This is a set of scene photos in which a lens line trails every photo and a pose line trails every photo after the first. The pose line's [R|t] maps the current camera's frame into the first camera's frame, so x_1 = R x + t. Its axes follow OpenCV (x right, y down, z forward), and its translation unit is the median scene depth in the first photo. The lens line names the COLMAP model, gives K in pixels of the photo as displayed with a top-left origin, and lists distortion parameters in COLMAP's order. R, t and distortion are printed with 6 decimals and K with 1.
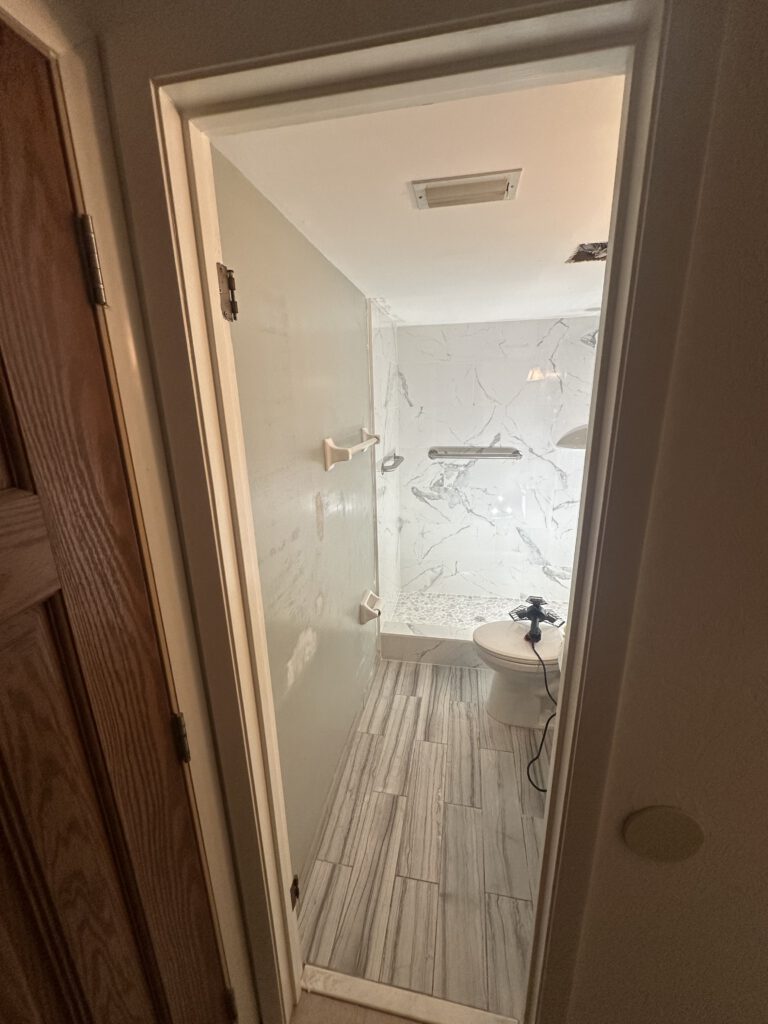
lens RADIAL K [[408.3, 0, 385.3], [0, 408.3, 511.3], [0, 0, 1]] dist [-0.001341, 0.000227]
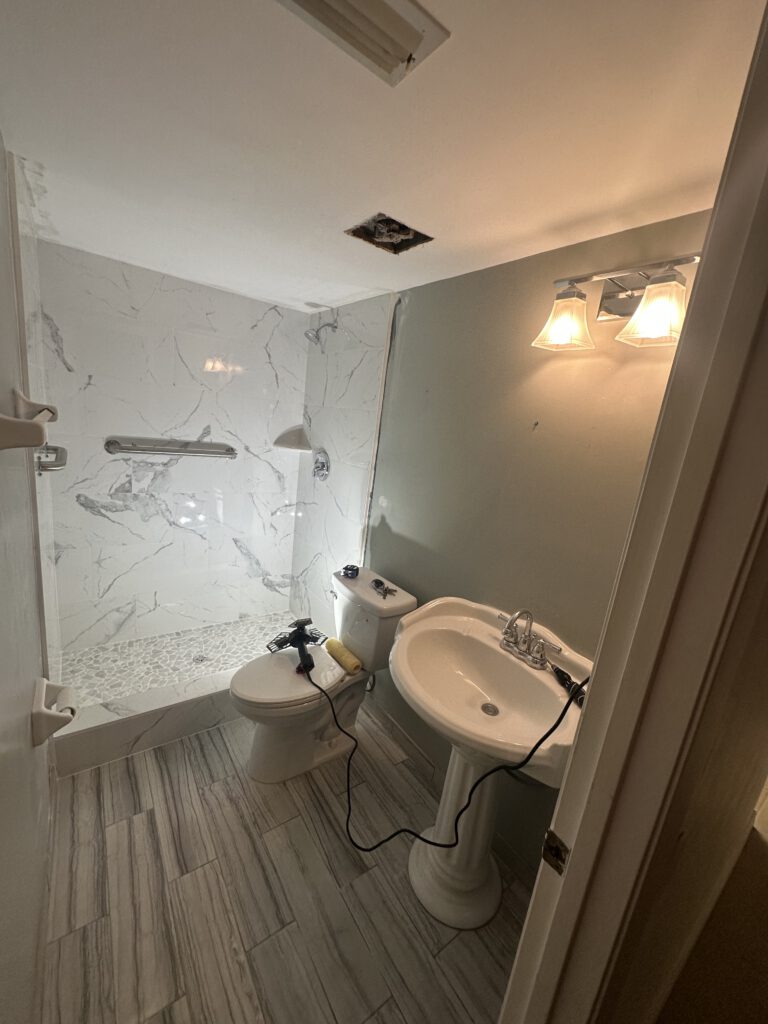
lens RADIAL K [[408.3, 0, 385.3], [0, 408.3, 511.3], [0, 0, 1]] dist [-0.001341, 0.000227]
pose [[0.676237, -0.059057, 0.734313, -0.121912], [0.061988, 0.997808, 0.023163, -0.023609], [-0.734071, 0.029855, 0.678416, 0.263386]]
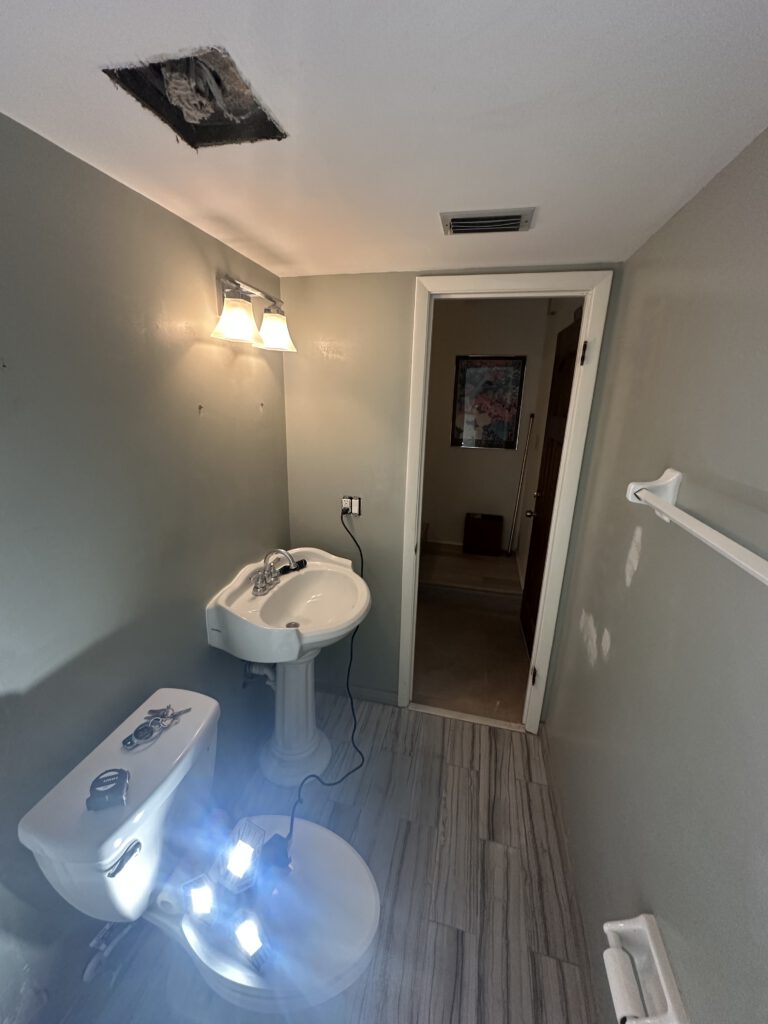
lens RADIAL K [[408.3, 0, 385.3], [0, 408.3, 511.3], [0, 0, 1]] dist [-0.001341, 0.000227]
pose [[-0.999151, -0.019890, 0.036079, 0.192003], [0.002049, 0.850665, 0.525704, -0.316480], [-0.041147, 0.525332, -0.849902, 1.104492]]
